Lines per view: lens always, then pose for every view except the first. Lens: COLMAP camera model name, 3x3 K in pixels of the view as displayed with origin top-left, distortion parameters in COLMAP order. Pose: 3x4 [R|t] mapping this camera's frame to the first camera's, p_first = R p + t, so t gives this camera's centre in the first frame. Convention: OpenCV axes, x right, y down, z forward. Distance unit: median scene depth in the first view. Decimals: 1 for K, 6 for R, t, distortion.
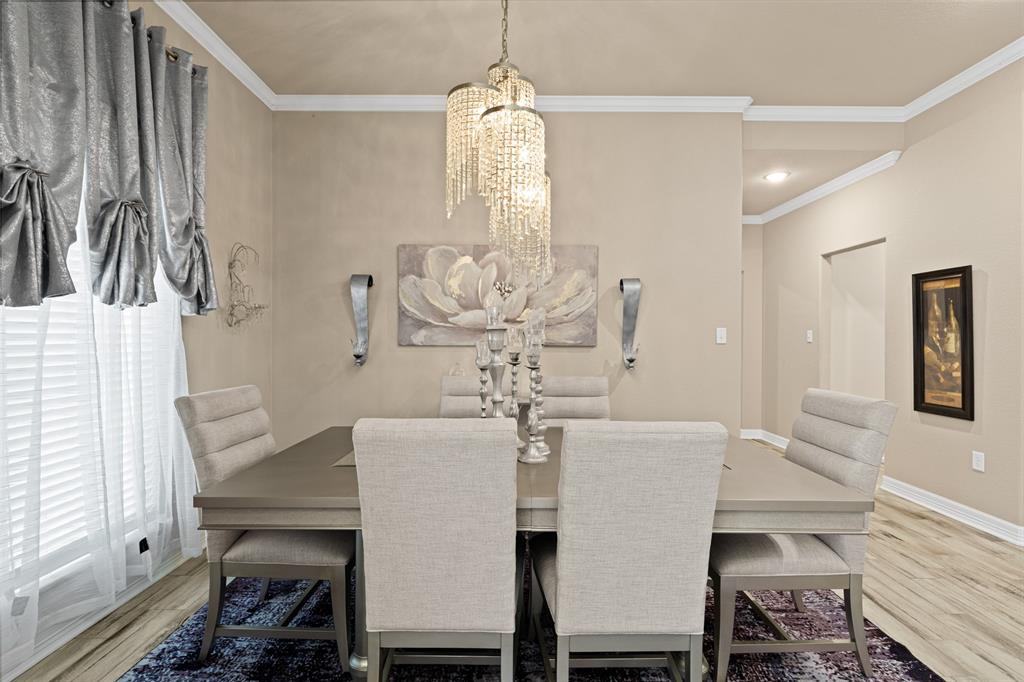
lens RADIAL K [[457.9, 0, 513.7], [0, 457.9, 338.8], [0, 0, 1]] dist [0.002312, 0.000159]
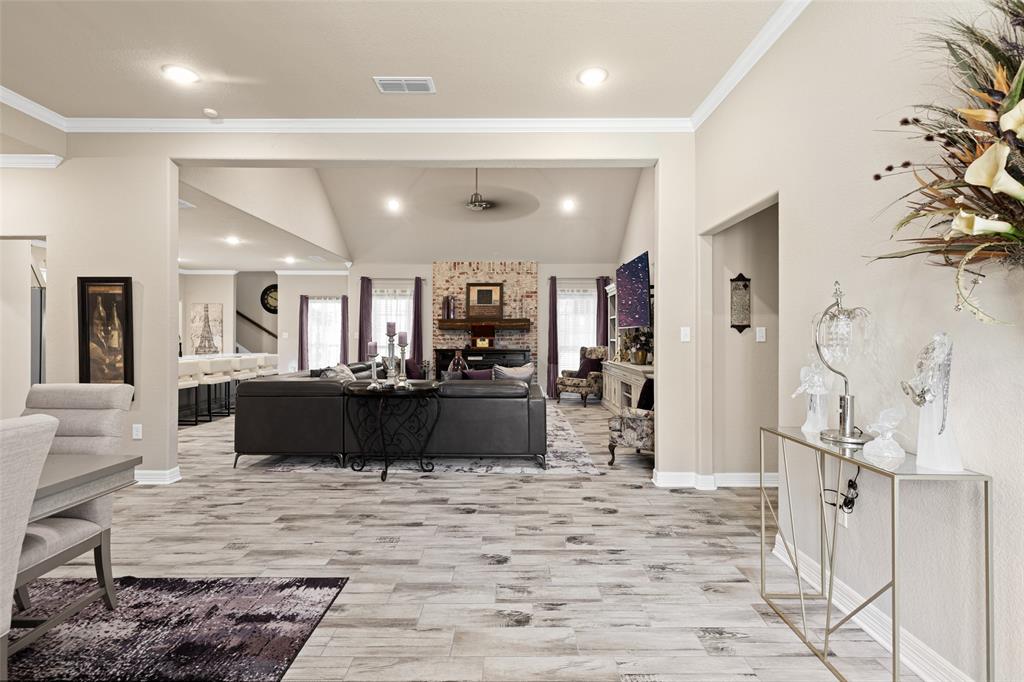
lens RADIAL K [[457.9, 0, 513.4], [0, 457.9, 336.5], [0, 0, 1]] dist [0.002312, 0.000159]
pose [[-0.001638, -0.002638, 0.999995, -0.255029], [0.001639, 0.999995, 0.002641, 0.000578], [-0.999997, 0.001643, -0.001634, -0.040943]]
